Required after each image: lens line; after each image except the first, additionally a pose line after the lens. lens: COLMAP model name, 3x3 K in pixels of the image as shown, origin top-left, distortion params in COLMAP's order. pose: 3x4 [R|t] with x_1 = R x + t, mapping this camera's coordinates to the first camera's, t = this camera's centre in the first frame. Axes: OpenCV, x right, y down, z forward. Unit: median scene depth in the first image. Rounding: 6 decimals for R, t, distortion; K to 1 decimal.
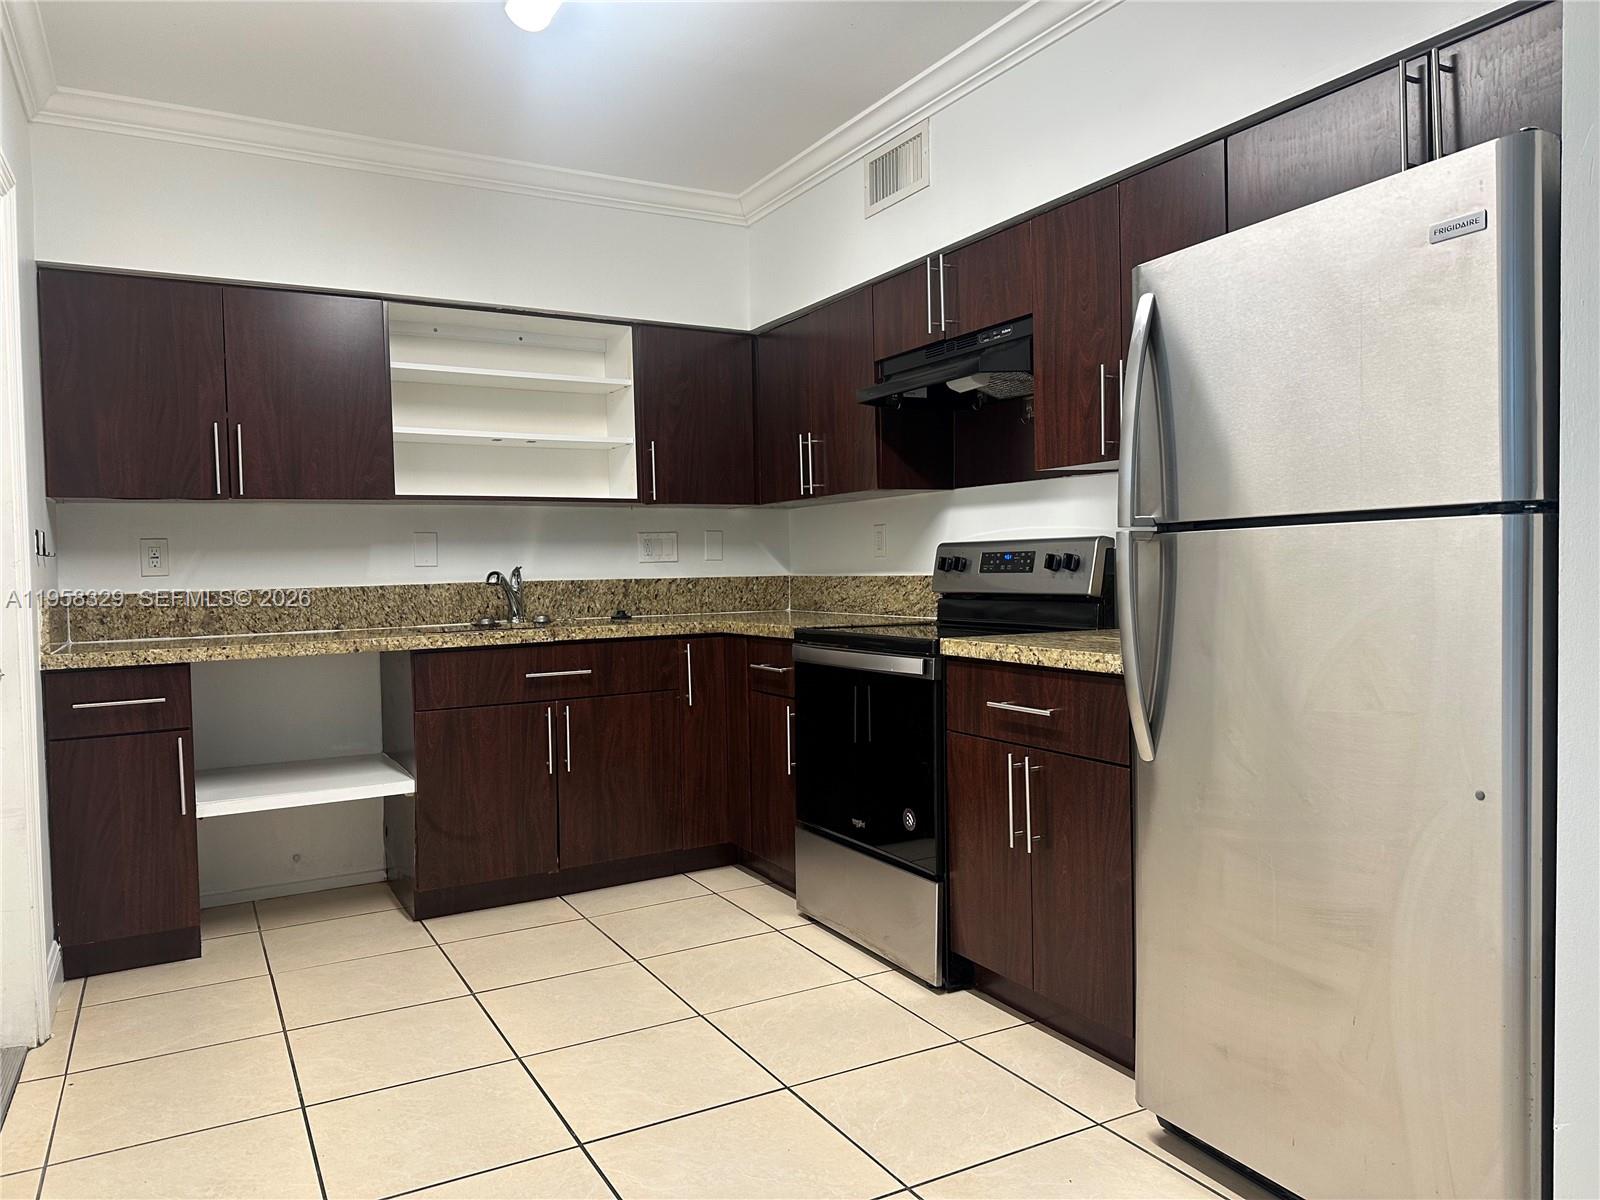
lens RADIAL K [[1113.6, 0, 800.0], [0, 1113.6, 600.0], [0, 0, 1]] dist [0.046285, -0.054836]
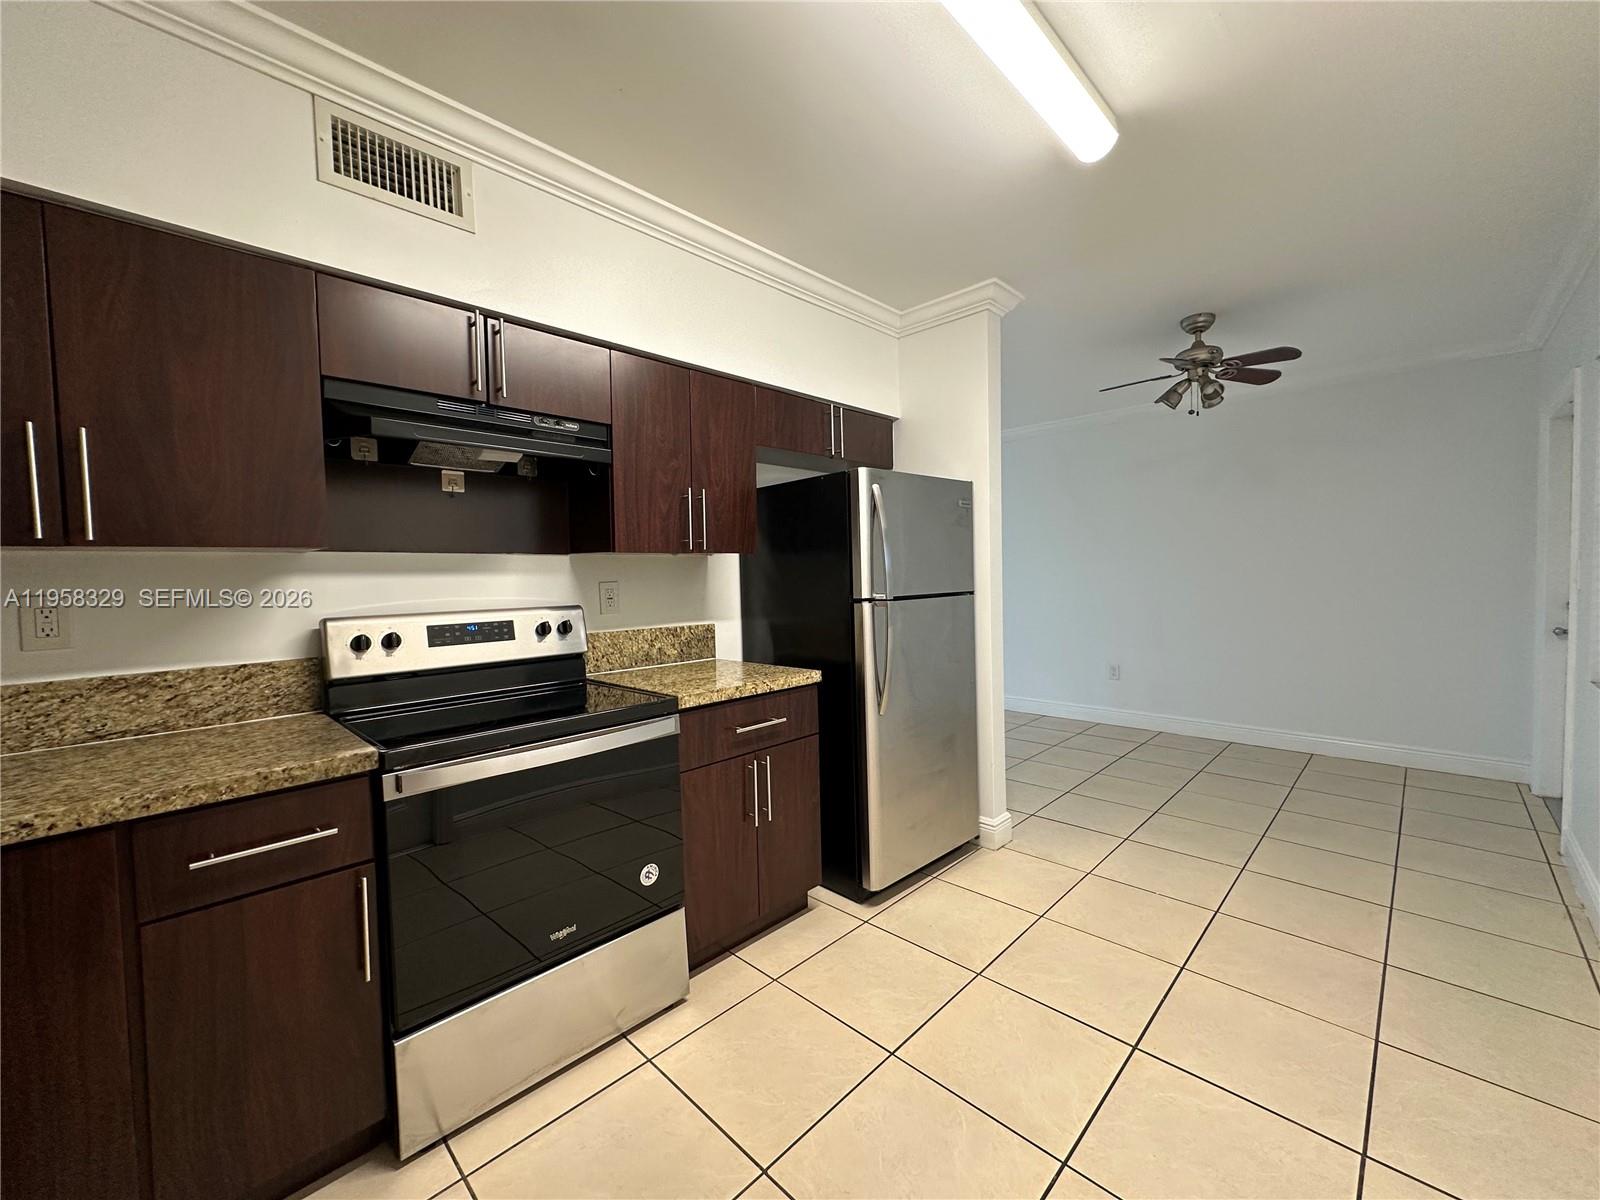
lens RADIAL K [[638.0, 0, 800.7], [0, 638.0, 596.8], [0, 0, 1]] dist [-0.000561, -0.000066]
pose [[-0.280375, -0.010136, 0.959837, -0.540655], [0.057513, 0.997970, 0.027339, -0.078215], [-0.958166, 0.062868, -0.279223, 1.042421]]
